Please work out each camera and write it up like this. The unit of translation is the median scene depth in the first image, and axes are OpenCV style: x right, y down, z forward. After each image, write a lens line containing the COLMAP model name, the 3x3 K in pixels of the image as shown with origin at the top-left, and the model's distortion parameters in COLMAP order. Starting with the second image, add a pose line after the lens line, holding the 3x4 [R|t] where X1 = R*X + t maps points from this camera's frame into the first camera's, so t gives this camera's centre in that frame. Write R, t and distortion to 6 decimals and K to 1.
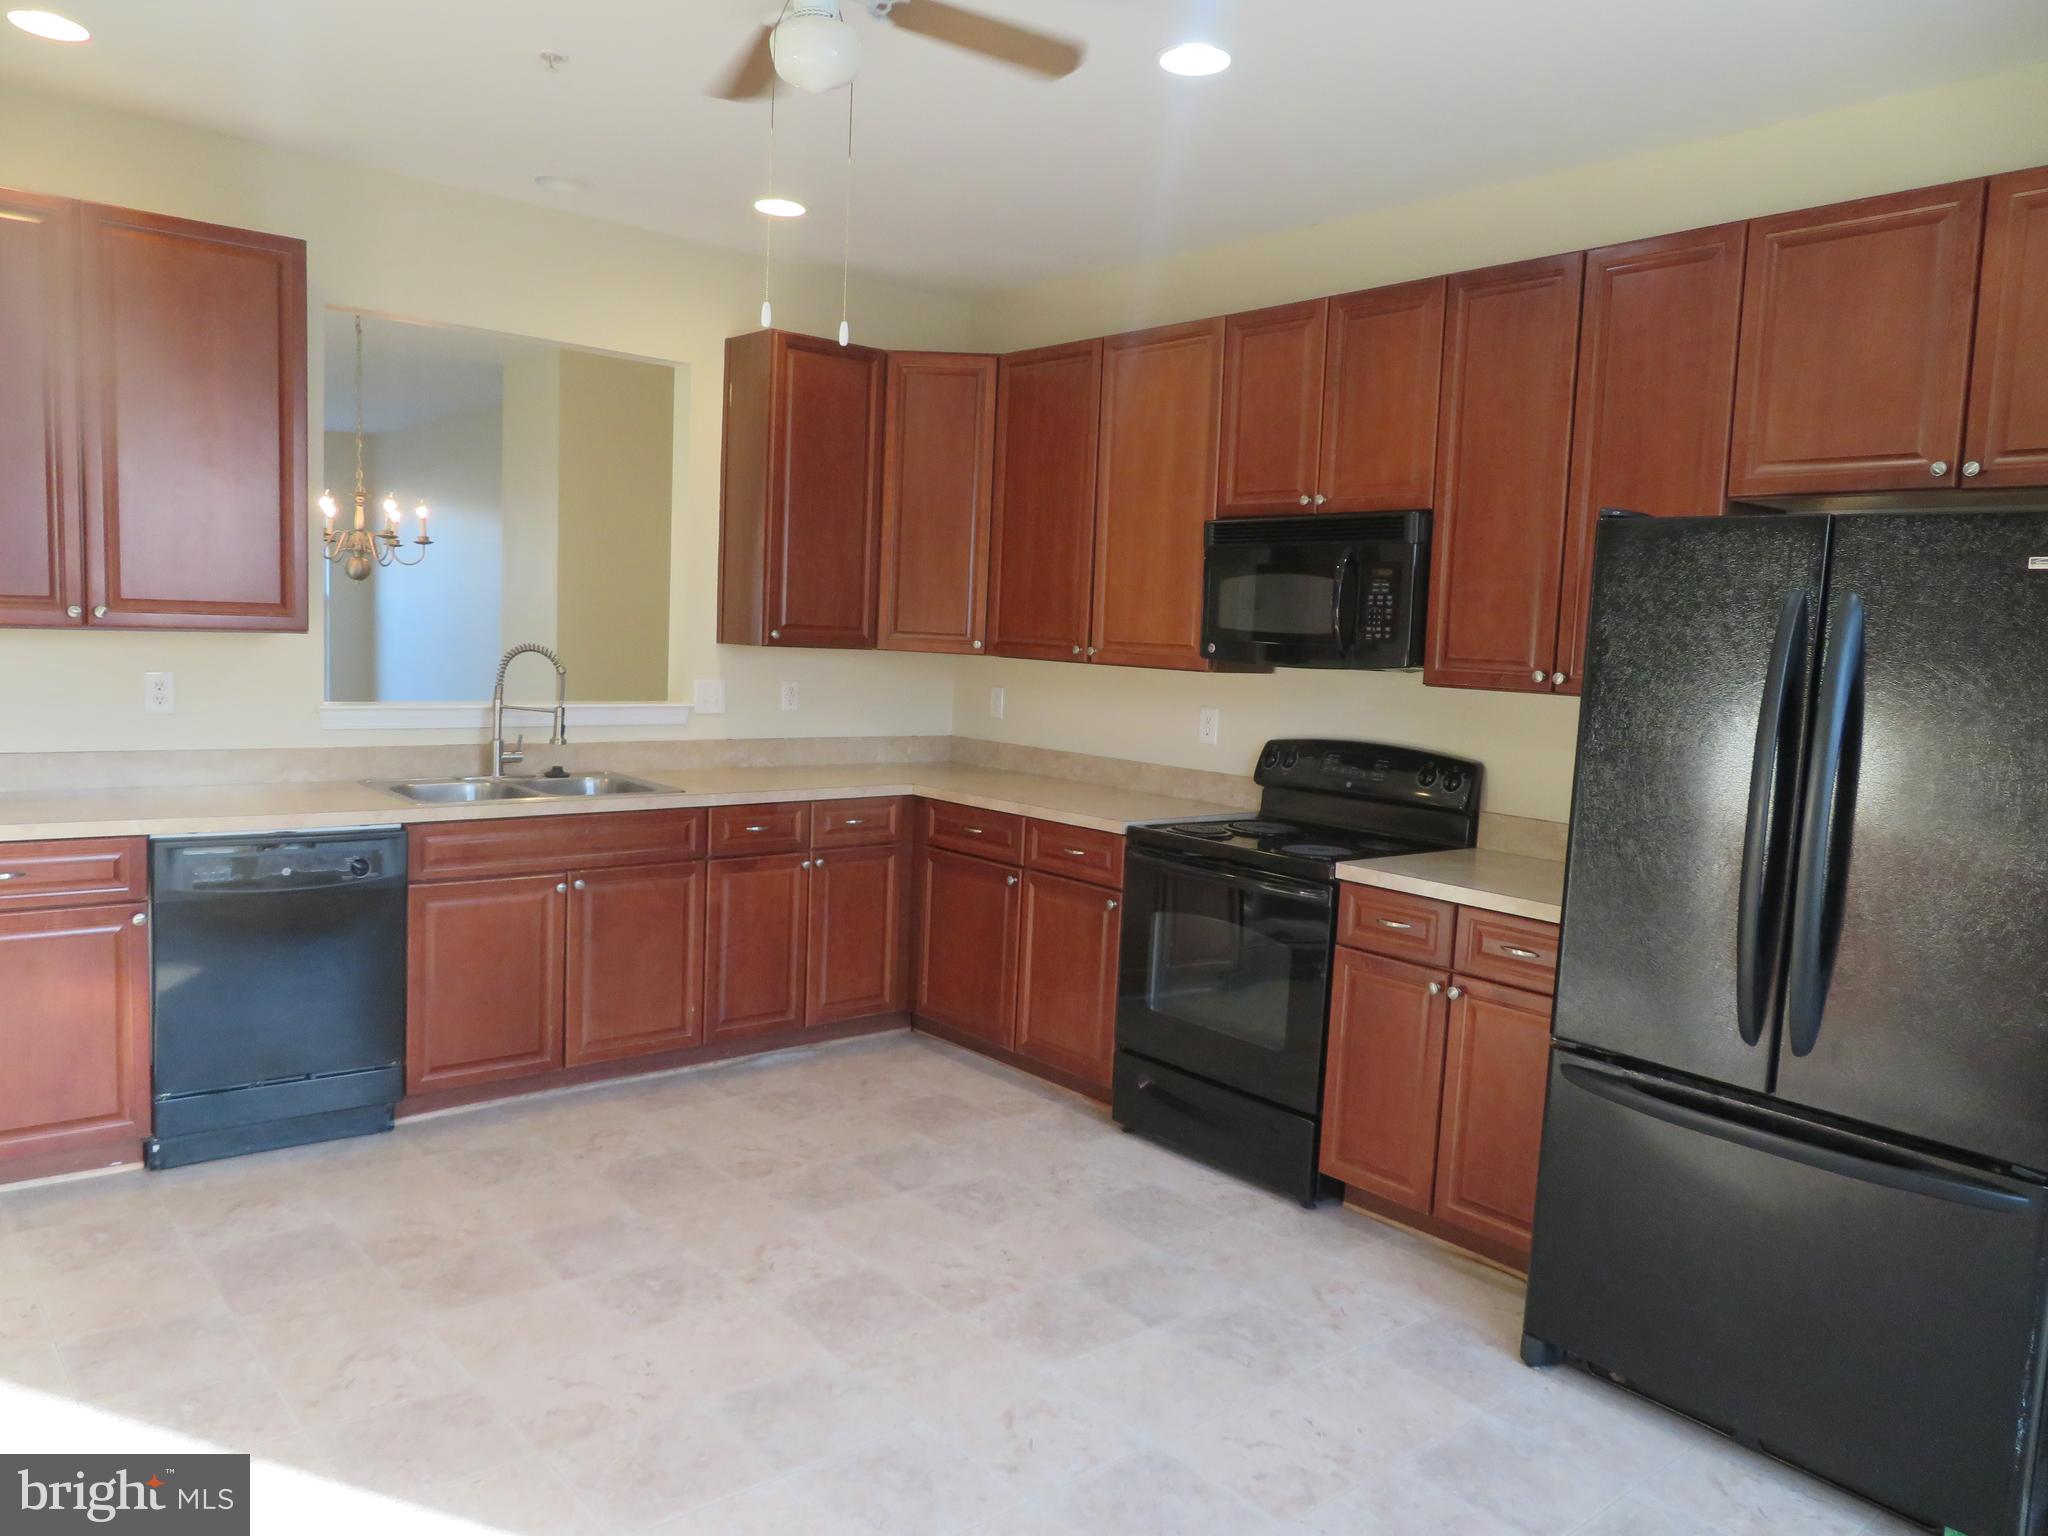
lens RADIAL K [[1464.6, 0, 1008.5], [0, 1464.6, 767.8], [0, 0, 1]] dist [-0.011220, 0.003957]
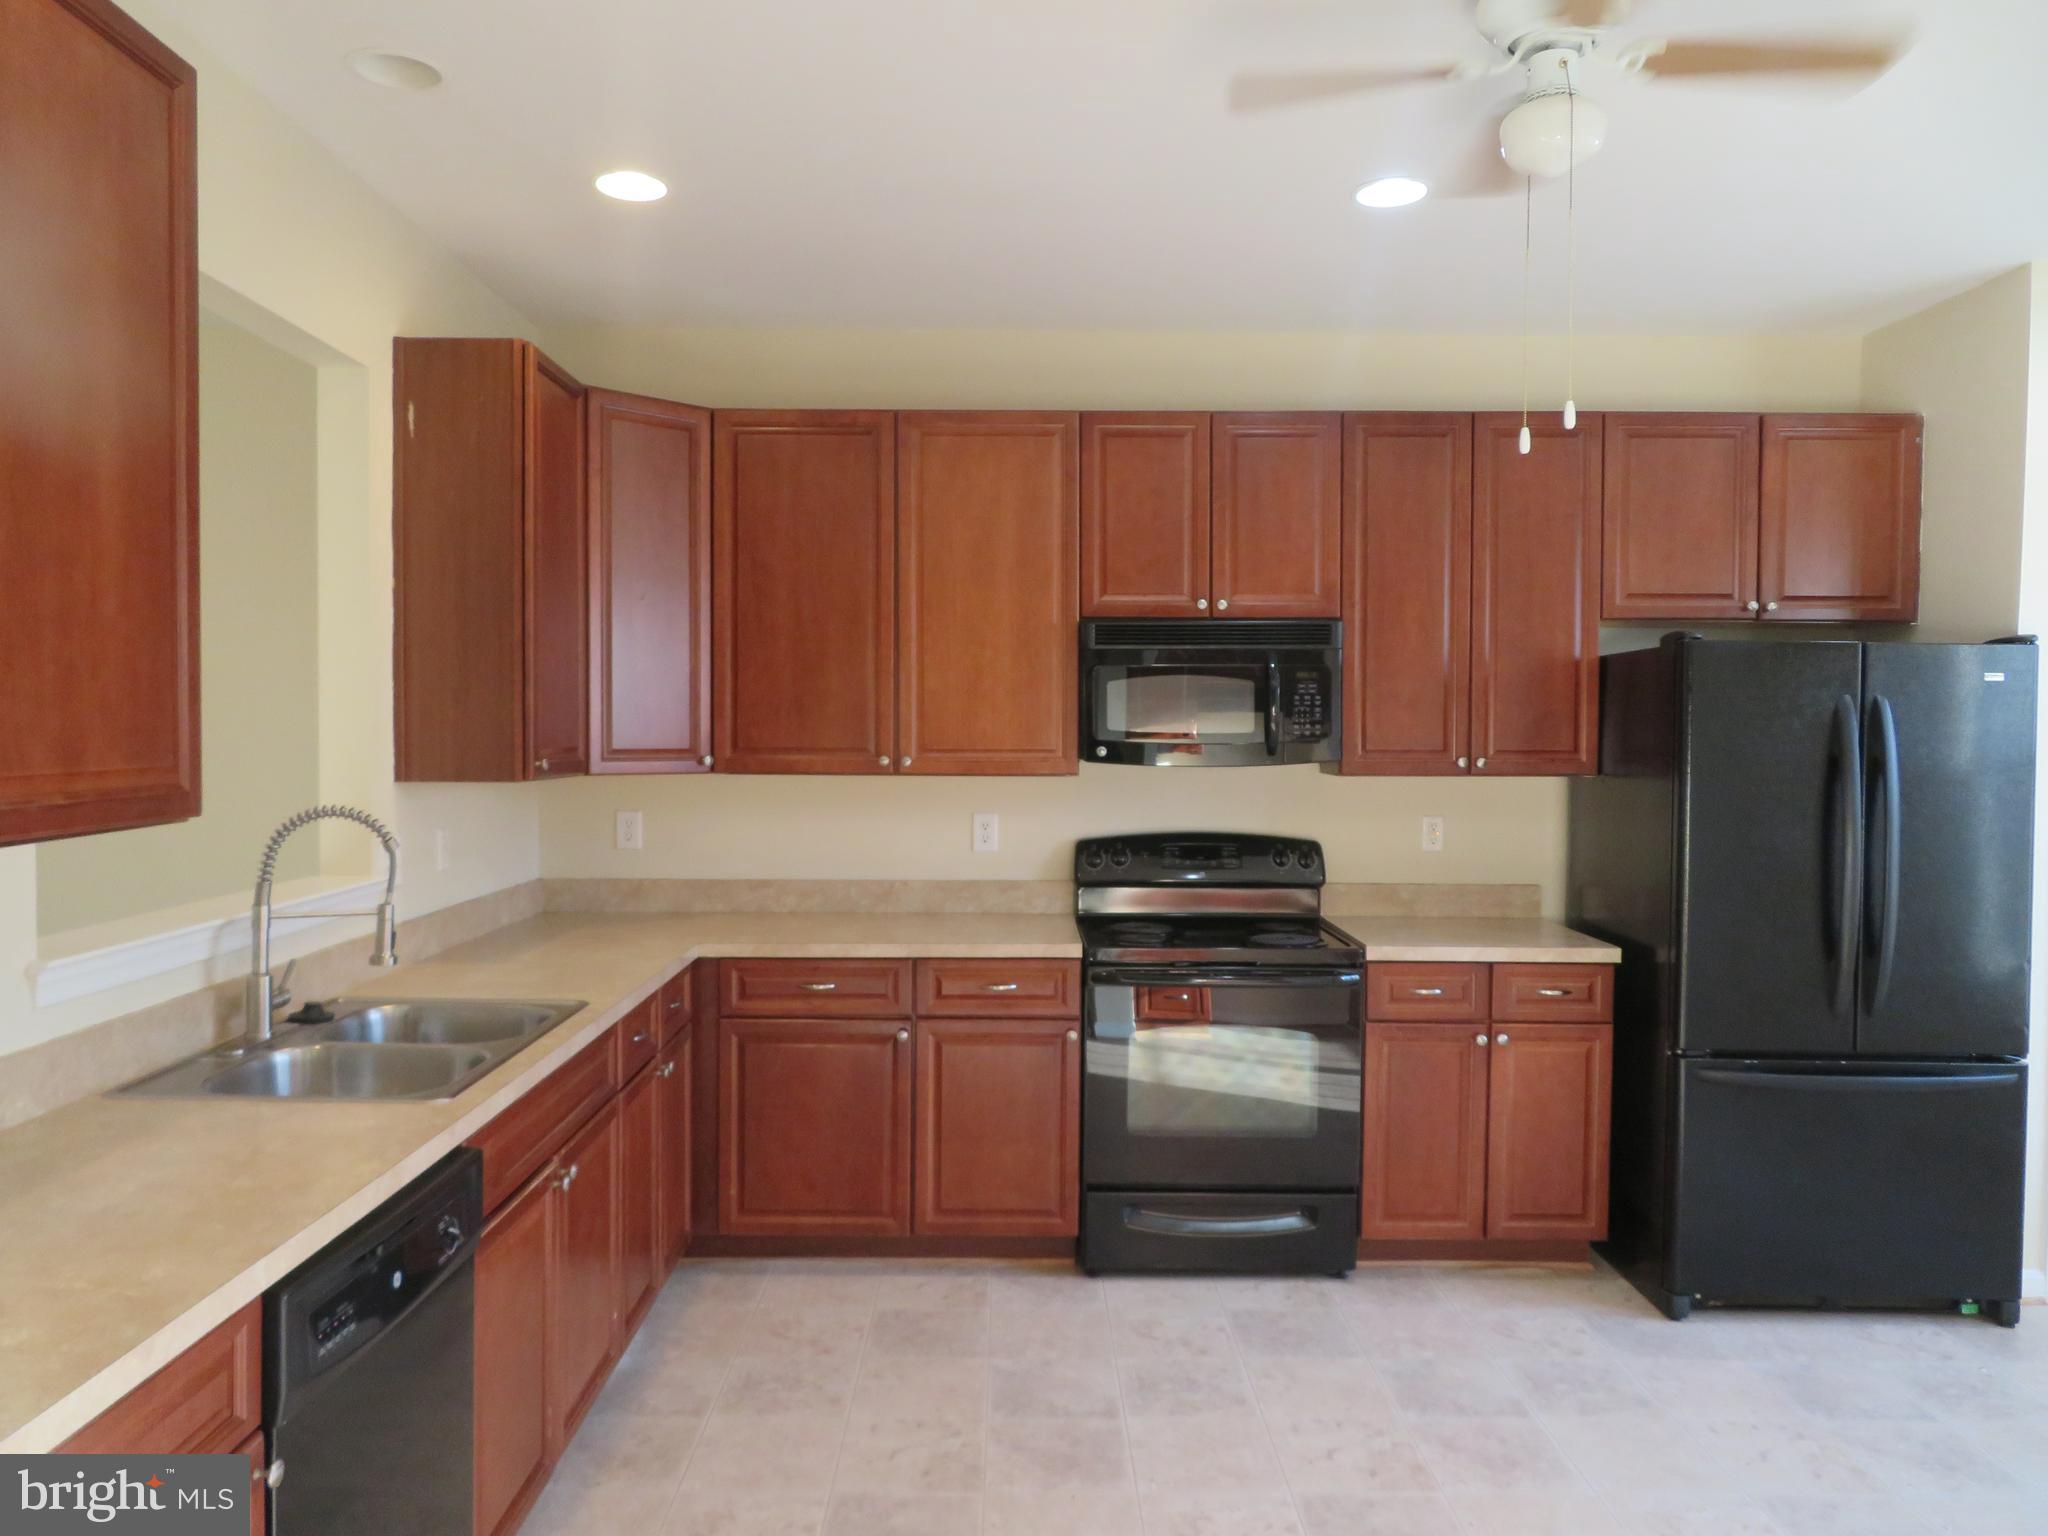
lens RADIAL K [[1464.6, 0, 1011.8], [0, 1464.6, 770.0], [0, 0, 1]] dist [-0.011220, 0.003957]
pose [[0.640085, -0.063558, 0.765670, -0.704343], [0.097791, 0.995207, 0.000859, -0.083608], [-0.762055, 0.074326, 0.643233, 0.463220]]
